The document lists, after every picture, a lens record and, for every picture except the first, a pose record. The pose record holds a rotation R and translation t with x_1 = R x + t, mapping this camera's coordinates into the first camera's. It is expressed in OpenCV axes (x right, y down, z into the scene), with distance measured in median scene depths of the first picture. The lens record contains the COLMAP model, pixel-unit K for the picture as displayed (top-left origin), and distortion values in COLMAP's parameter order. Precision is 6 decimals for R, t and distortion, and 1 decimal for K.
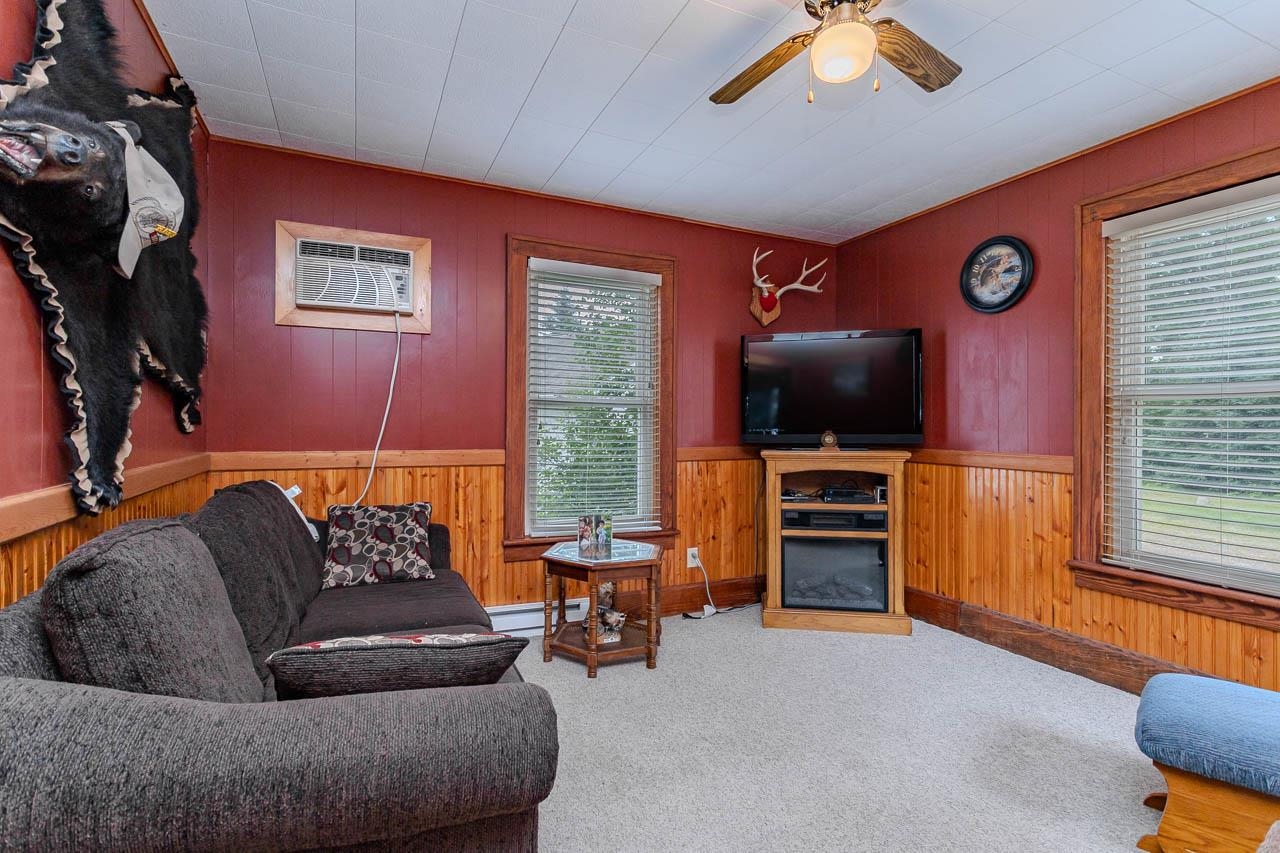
lens RADIAL K [[604.5, 0, 635.5], [0, 604.5, 424.1], [0, 0, 1]] dist [-0.000920, 0.001838]
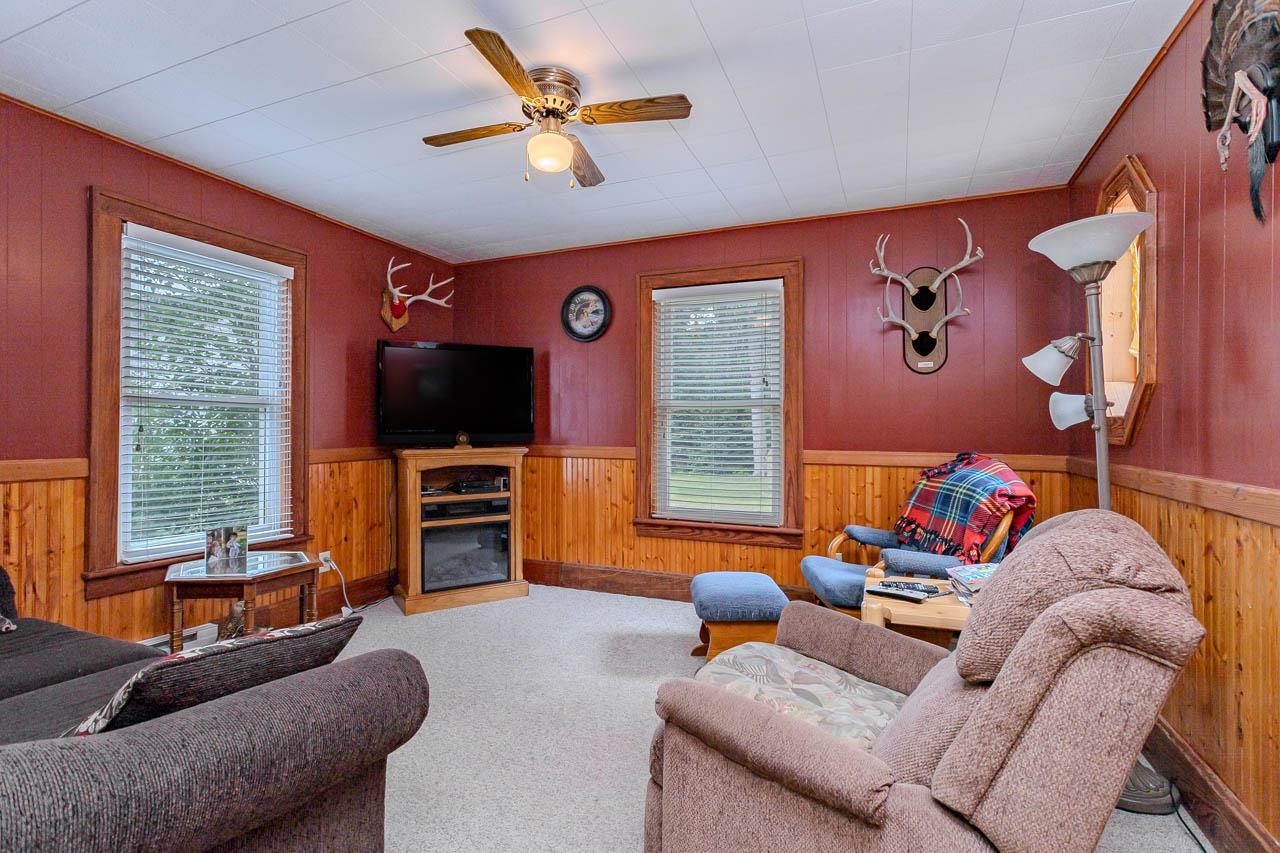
lens RADIAL K [[604.5, 0, 635.5], [0, 604.5, 424.1], [0, 0, 1]] dist [-0.000920, 0.001838]
pose [[0.742944, -0.000831, 0.669353, -0.208170], [0.000892, 1.000000, 0.000251, -0.001807], [-0.669353, 0.000410, 0.742945, -0.067723]]
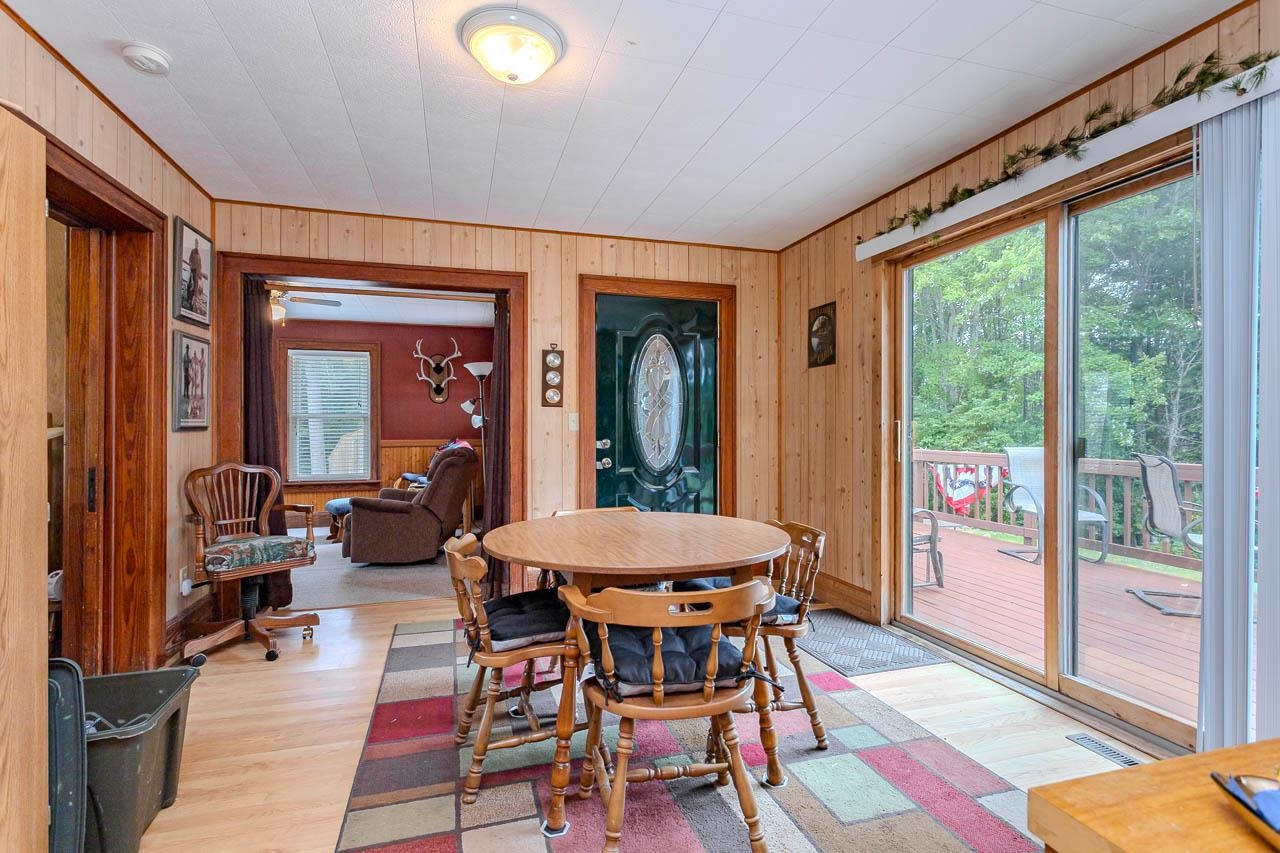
lens RADIAL K [[604.5, 0, 635.5], [0, 604.5, 424.1], [0, 0, 1]] dist [-0.000920, 0.001838]
pose [[0.133913, -0.001429, 0.990992, -1.247877], [0.003697, 0.999993, 0.000943, -0.008719], [-0.990986, 0.003538, 0.133918, -0.638267]]
